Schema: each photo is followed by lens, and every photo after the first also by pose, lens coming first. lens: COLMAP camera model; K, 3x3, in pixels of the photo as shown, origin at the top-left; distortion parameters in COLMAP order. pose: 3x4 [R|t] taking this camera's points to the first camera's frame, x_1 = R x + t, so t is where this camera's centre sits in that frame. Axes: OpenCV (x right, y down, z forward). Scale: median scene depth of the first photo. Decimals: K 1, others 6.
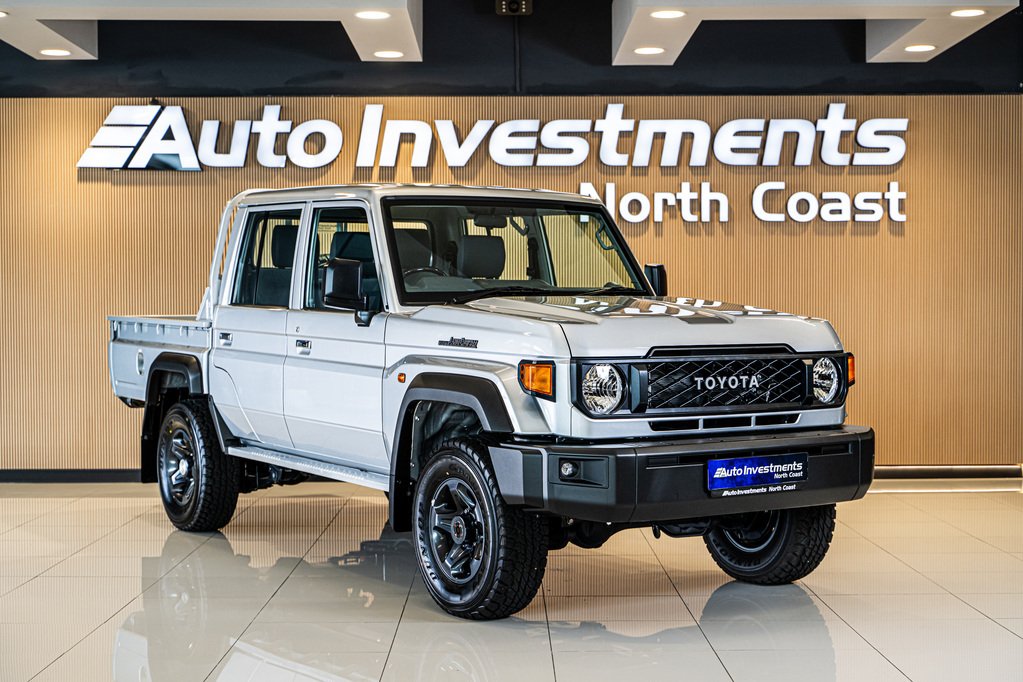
lens RADIAL K [[1696.7, 0, 512.1], [0, 1696.7, 343.7], [0, 0, 1]] dist [-0.000185, 0.000000]
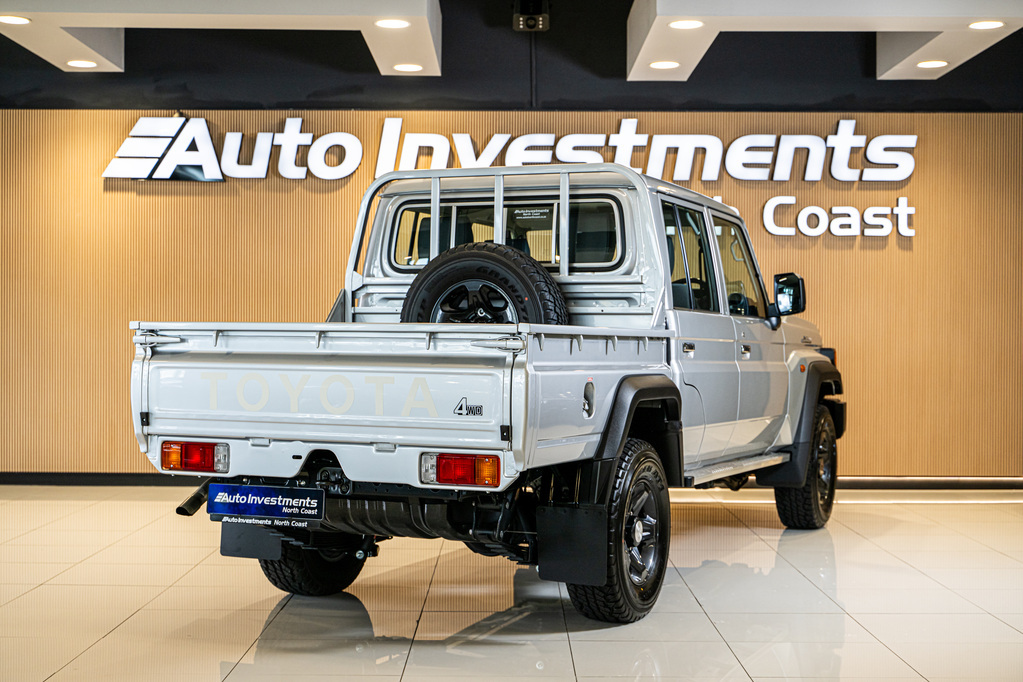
lens RADIAL K [[1481.8, 0, 496.6], [0, 1481.8, 323.2], [0, 0, 1]] dist [-0.000012, 0.000000]
pose [[0.999890, 0.008240, -0.012316, -0.007386], [-0.008544, 0.999656, -0.024791, 0.004488], [0.012107, 0.024893, 0.999617, 0.115361]]
